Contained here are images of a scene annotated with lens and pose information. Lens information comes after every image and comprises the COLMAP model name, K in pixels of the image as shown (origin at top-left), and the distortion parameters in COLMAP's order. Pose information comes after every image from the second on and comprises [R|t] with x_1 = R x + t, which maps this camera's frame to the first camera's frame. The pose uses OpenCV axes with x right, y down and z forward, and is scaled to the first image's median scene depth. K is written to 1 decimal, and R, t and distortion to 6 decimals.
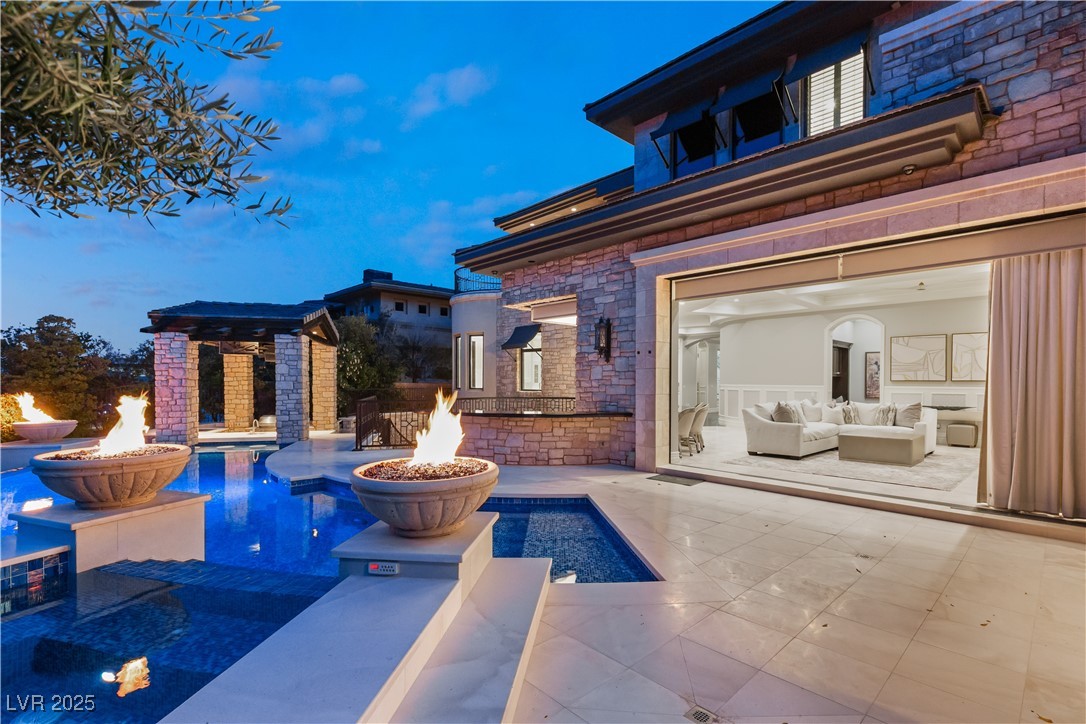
lens RADIAL K [[500.2, 0, 545.5], [0, 500.2, 389.8], [0, 0, 1]] dist [0.000561, -0.000176]
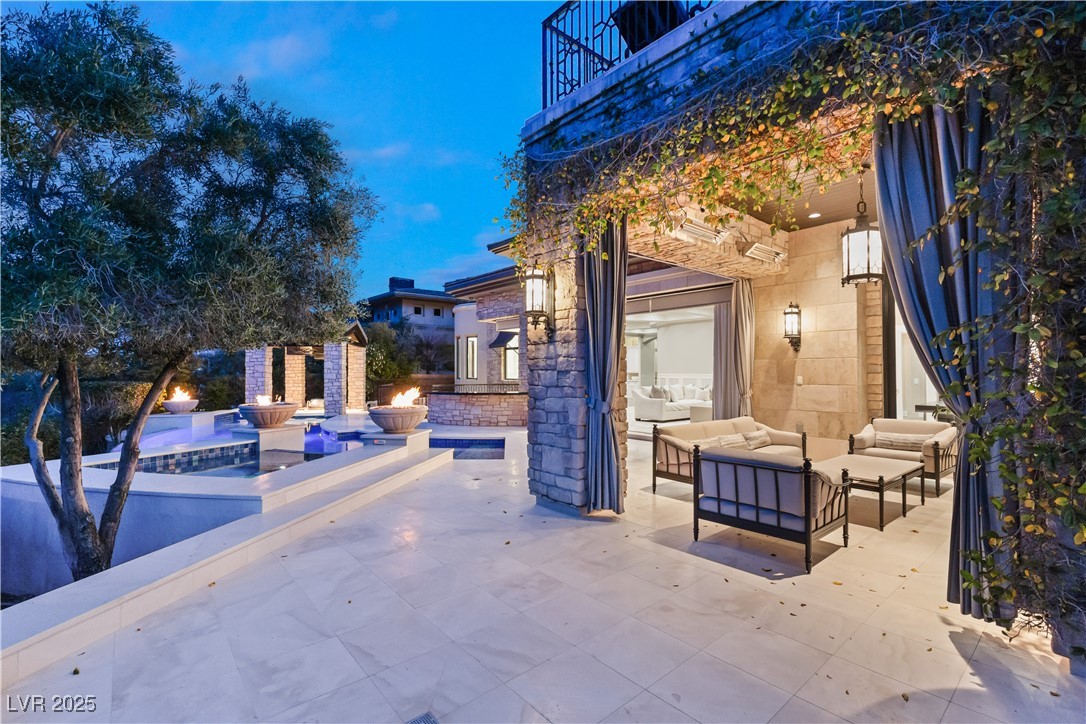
lens RADIAL K [[497.0, 0, 543.0], [0, 497.0, 362.0], [0, 0, 1]] dist [-0.000057, -0.000118]
pose [[0.998467, -0.007520, -0.054834, 0.138436], [0.005429, 0.999256, -0.038186, 0.006664], [0.055081, 0.037830, 0.997765, -0.321724]]
